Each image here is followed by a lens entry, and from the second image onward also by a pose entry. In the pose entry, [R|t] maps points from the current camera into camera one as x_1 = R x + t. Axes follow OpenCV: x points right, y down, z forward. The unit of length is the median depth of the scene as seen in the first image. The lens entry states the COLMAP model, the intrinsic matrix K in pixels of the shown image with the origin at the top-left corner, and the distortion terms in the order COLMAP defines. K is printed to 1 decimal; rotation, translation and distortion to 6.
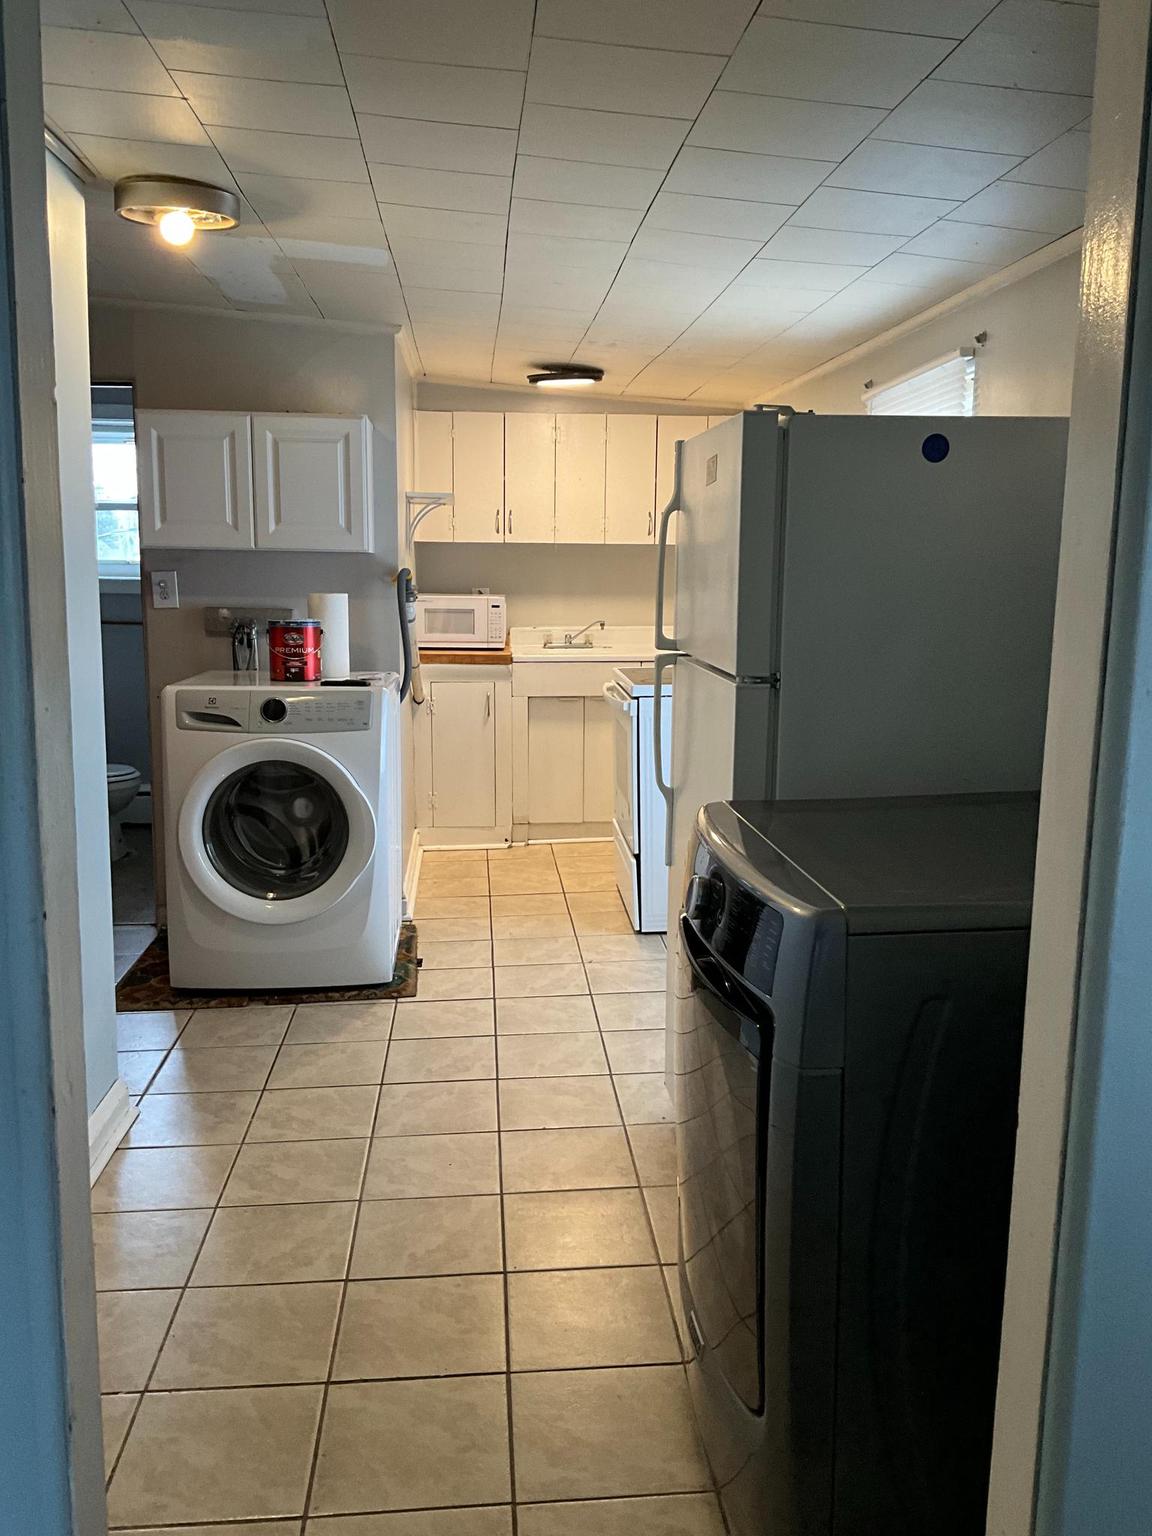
lens RADIAL K [[1287.5, 0, 576.3], [0, 1287.5, 765.7], [0, 0, 1]] dist [0.096253, 0.000312]
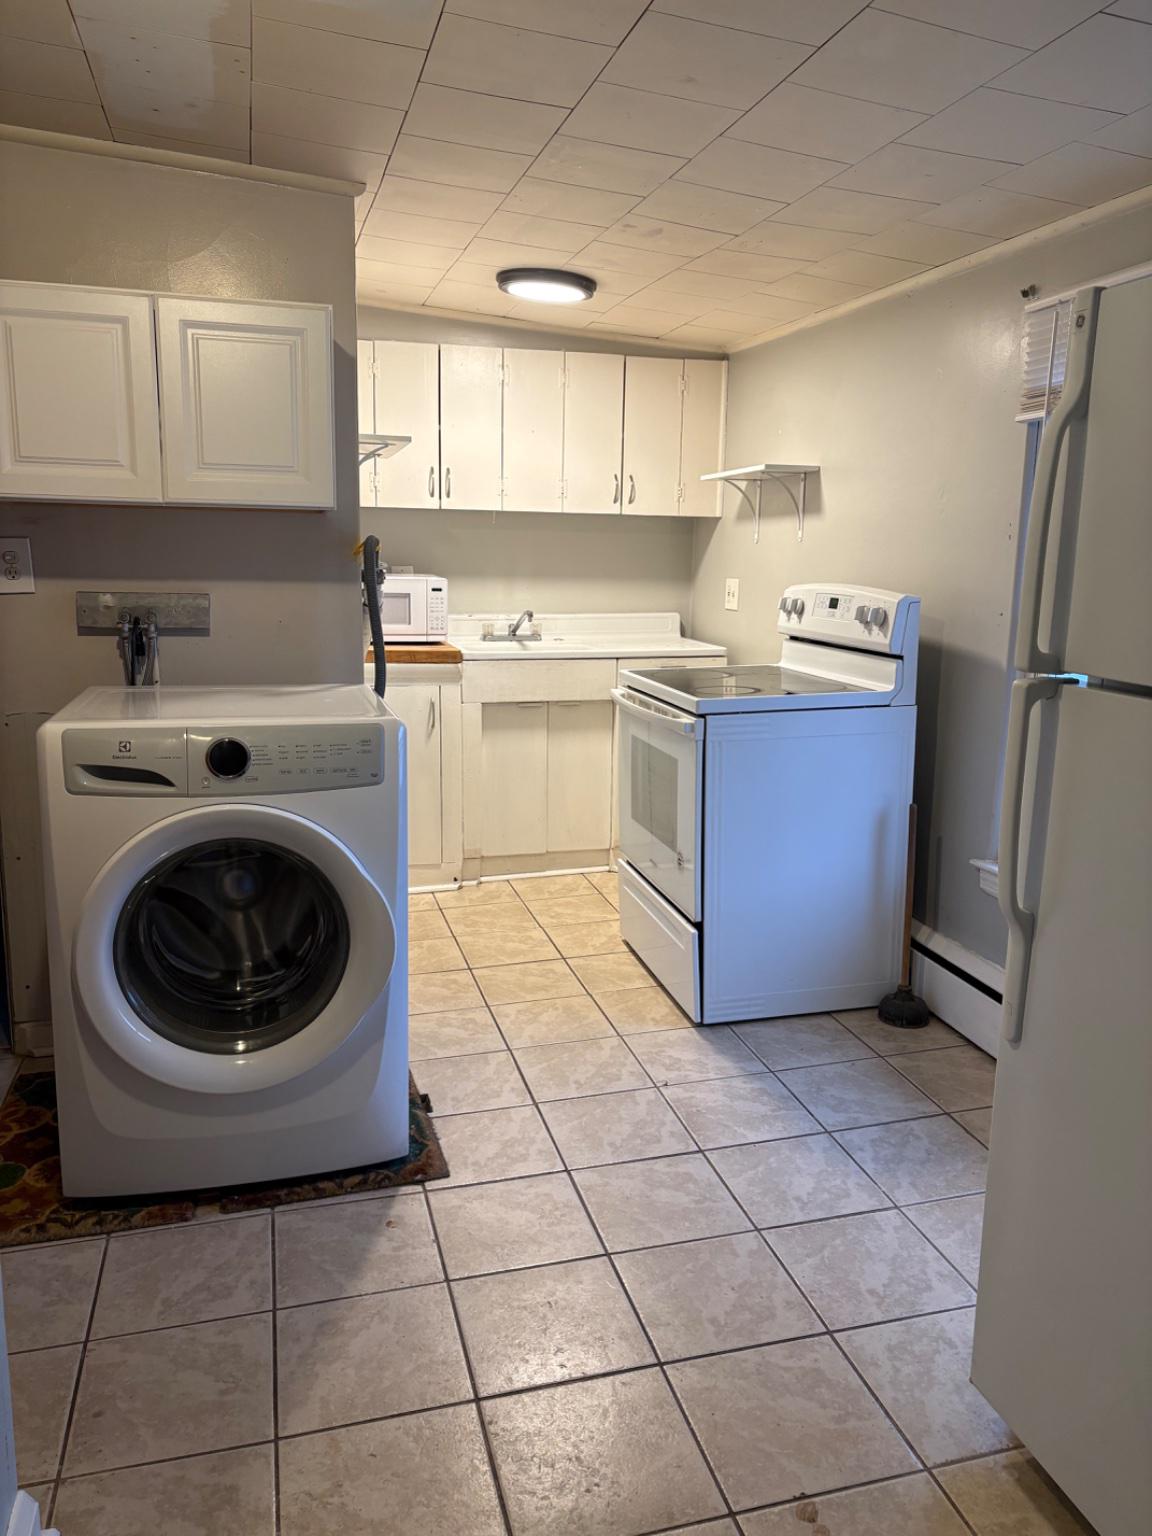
lens RADIAL K [[1164.7, 0, 576.9], [0, 1164.7, 771.8], [0, 0, 1]] dist [0.062738, -0.053639]
pose [[0.982161, -0.027637, 0.186001, -0.149542], [0.021179, 0.999105, 0.036618, -0.046368], [-0.186846, -0.032026, 0.981867, 0.355757]]
